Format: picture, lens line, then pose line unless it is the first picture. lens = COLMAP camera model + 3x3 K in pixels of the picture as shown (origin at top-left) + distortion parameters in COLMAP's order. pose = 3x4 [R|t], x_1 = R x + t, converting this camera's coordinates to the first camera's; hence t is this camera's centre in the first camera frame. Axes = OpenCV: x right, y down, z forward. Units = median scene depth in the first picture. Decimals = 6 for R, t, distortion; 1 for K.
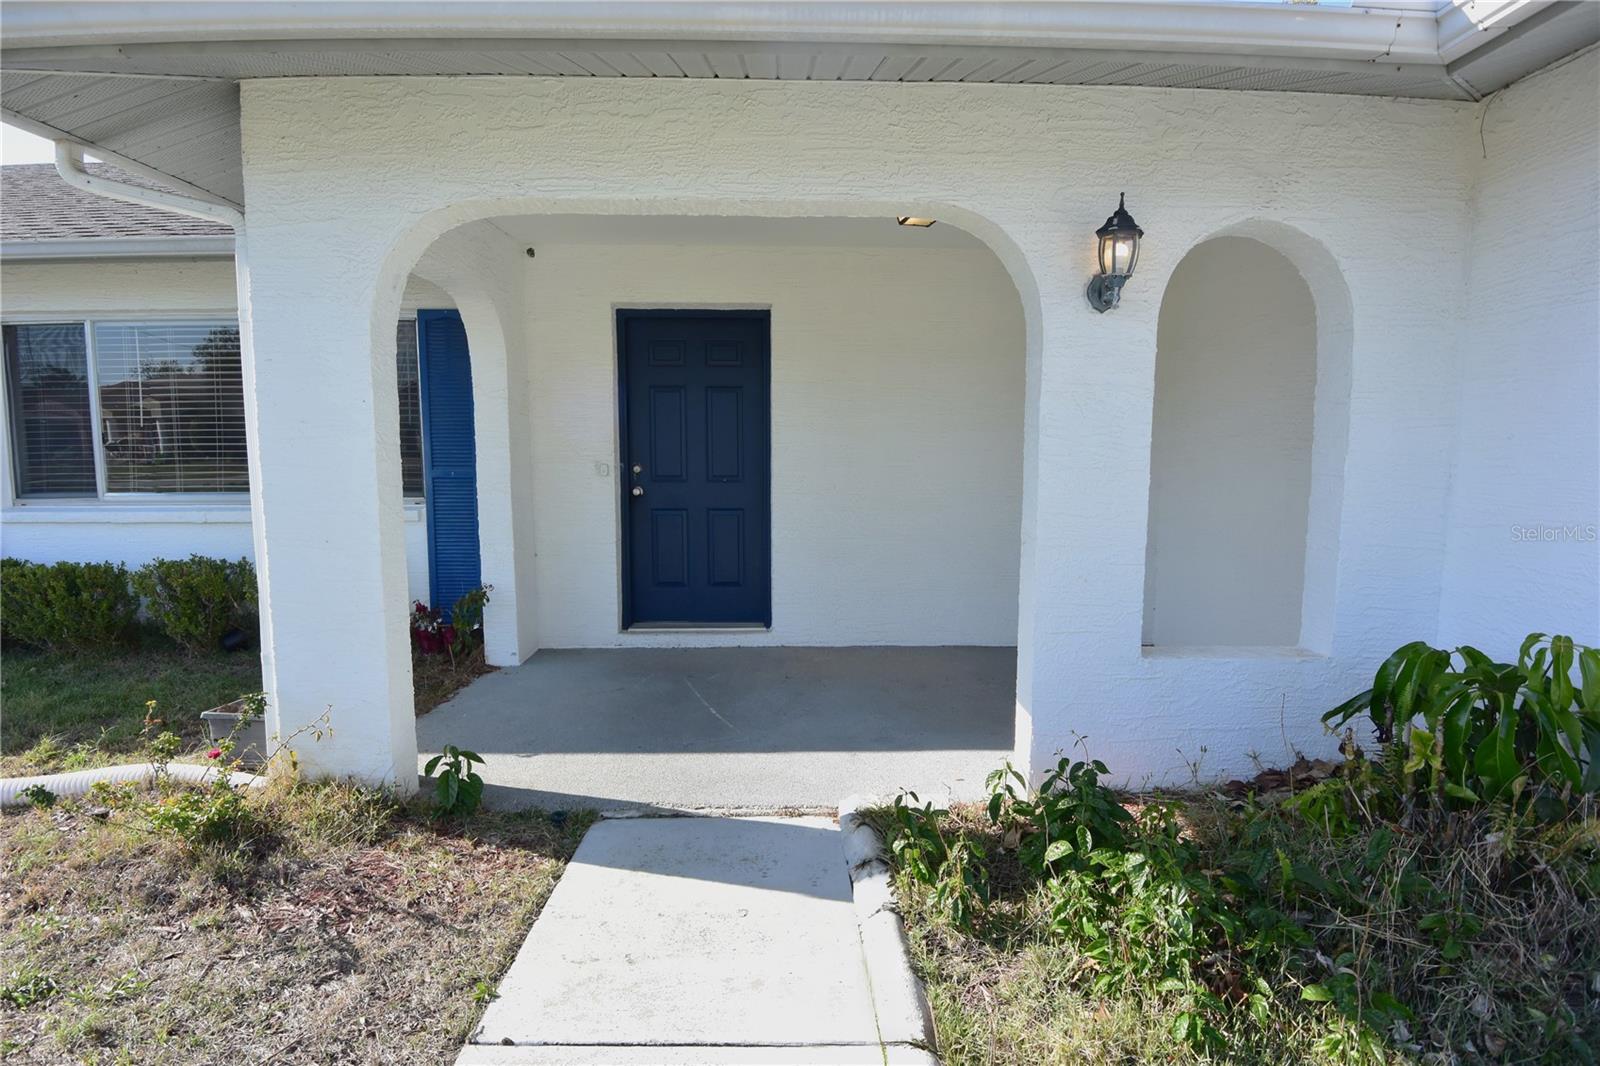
lens RADIAL K [[838.4, 0, 807.3], [0, 838.4, 543.7], [0, 0, 1]] dist [-0.001753, -0.026488]
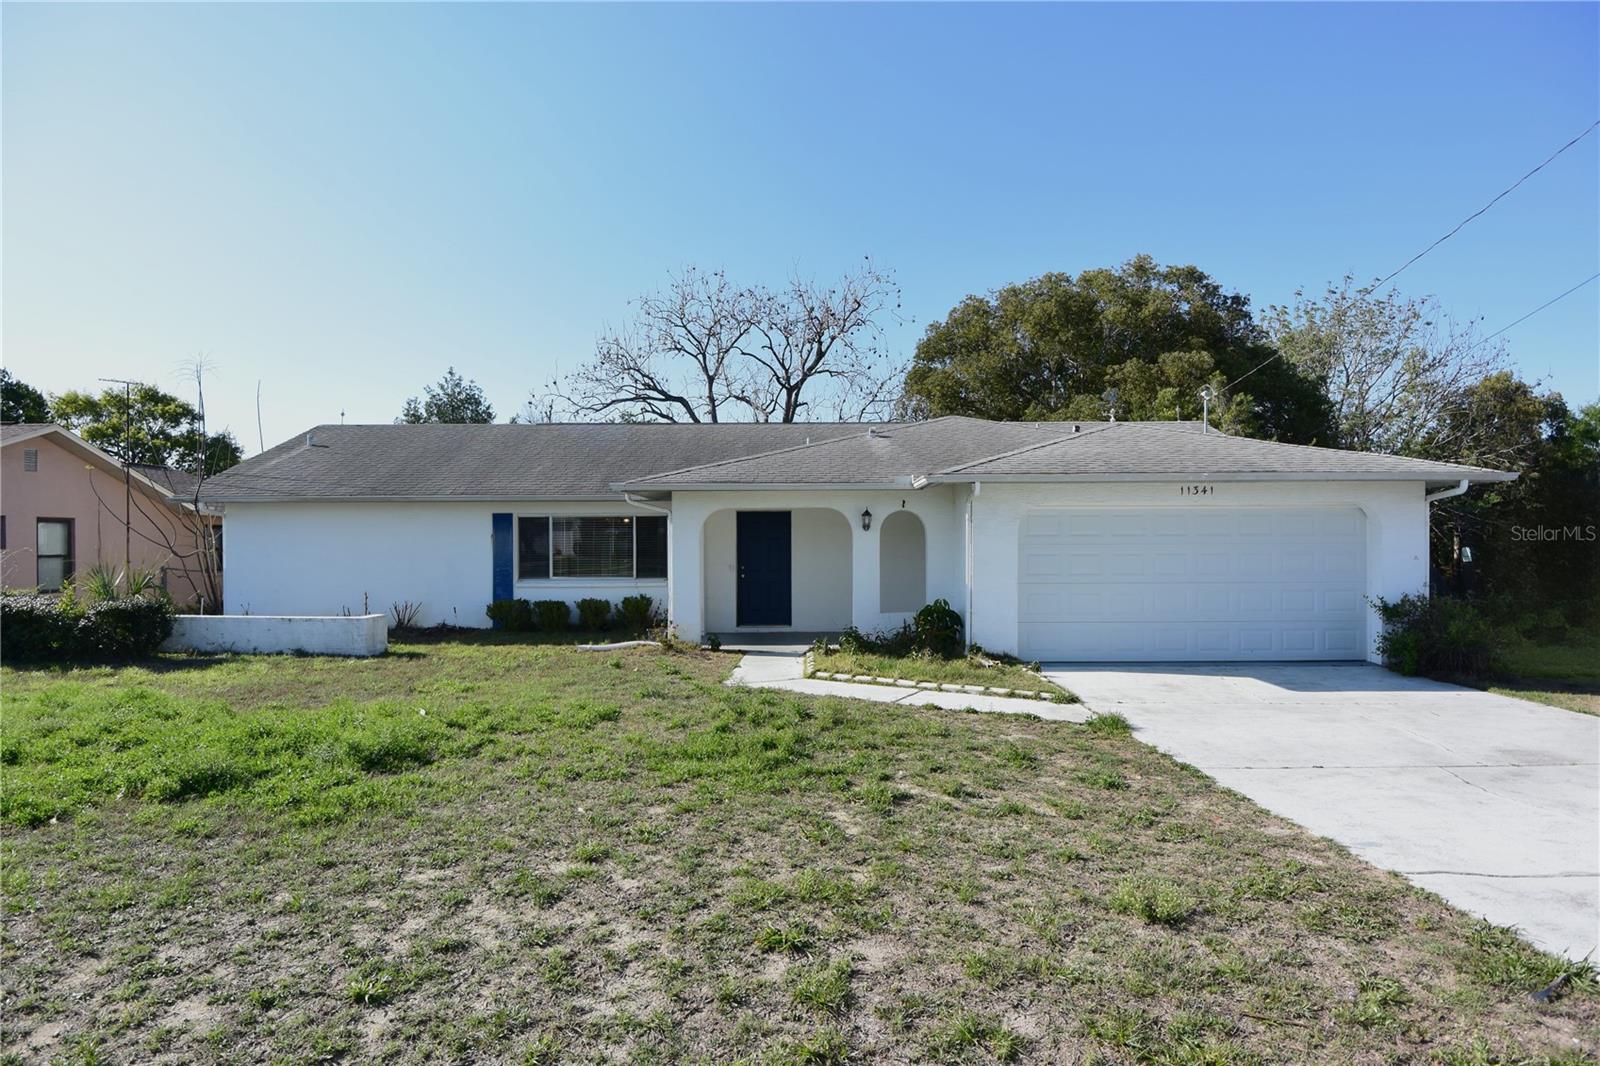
lens RADIAL K [[838.4, 0, 807.3], [0, 838.4, 543.7], [0, 0, 1]] dist [-0.001753, -0.026488]
pose [[0.999430, -0.007534, -0.032902, 0.110150], [0.003630, 0.993111, -0.117122, 0.172209], [0.033558, 0.116936, 0.992572, -1.938413]]
